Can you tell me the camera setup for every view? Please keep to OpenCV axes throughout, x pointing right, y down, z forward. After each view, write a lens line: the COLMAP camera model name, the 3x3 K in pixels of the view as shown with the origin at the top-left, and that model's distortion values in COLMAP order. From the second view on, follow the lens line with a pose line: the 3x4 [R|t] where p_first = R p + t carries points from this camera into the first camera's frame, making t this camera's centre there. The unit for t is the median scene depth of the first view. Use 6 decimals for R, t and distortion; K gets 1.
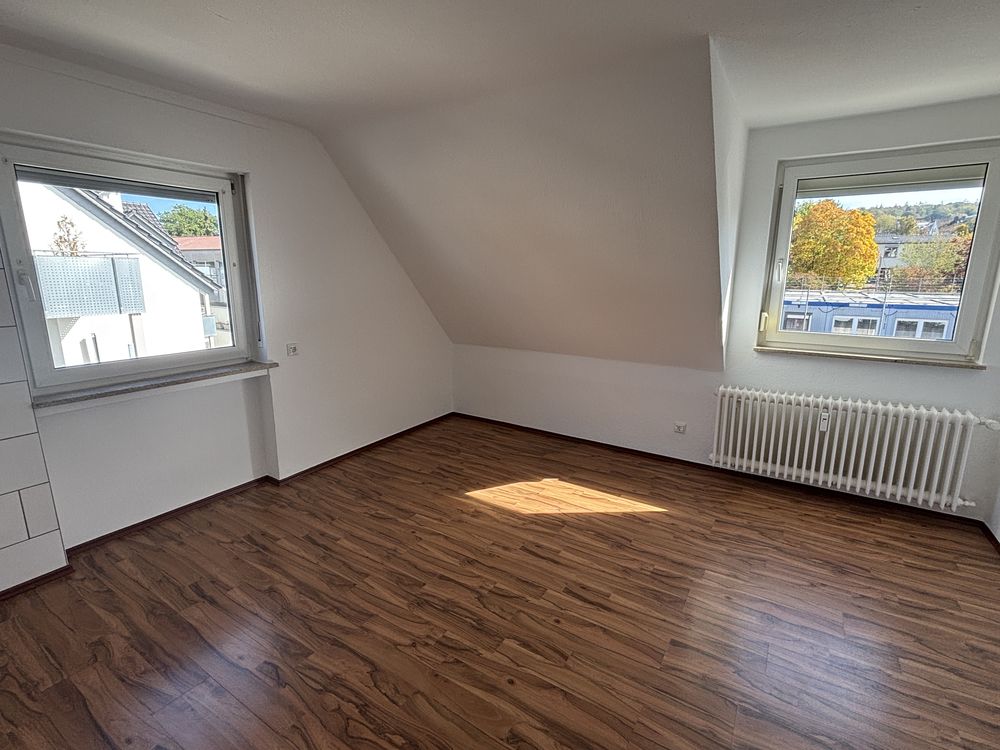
lens RADIAL K [[476.4, 0, 500.0], [0, 476.4, 375.0], [0, 0, 1]] dist [0.020821, -0.001193]
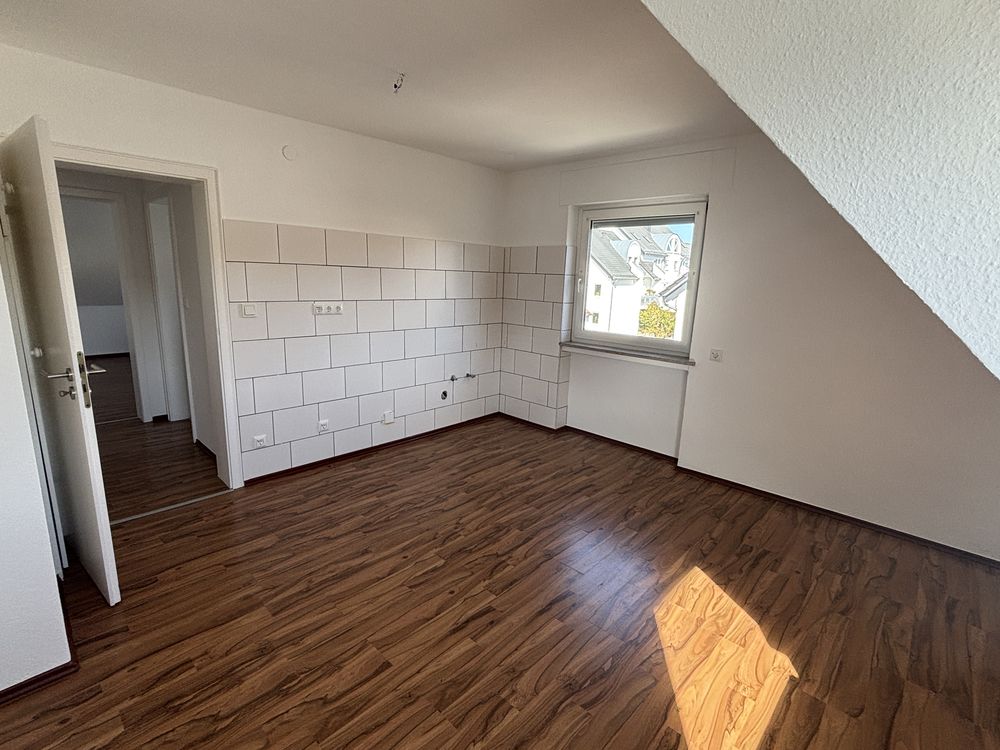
lens RADIAL K [[476.4, 0, 500.0], [0, 476.4, 375.0], [0, 0, 1]] dist [0.020821, -0.001193]
pose [[-0.182839, 0.196919, -0.963220, 0.912435], [-0.247672, 0.938912, 0.238963, -0.201548], [0.951435, 0.282255, -0.122899, 0.960627]]
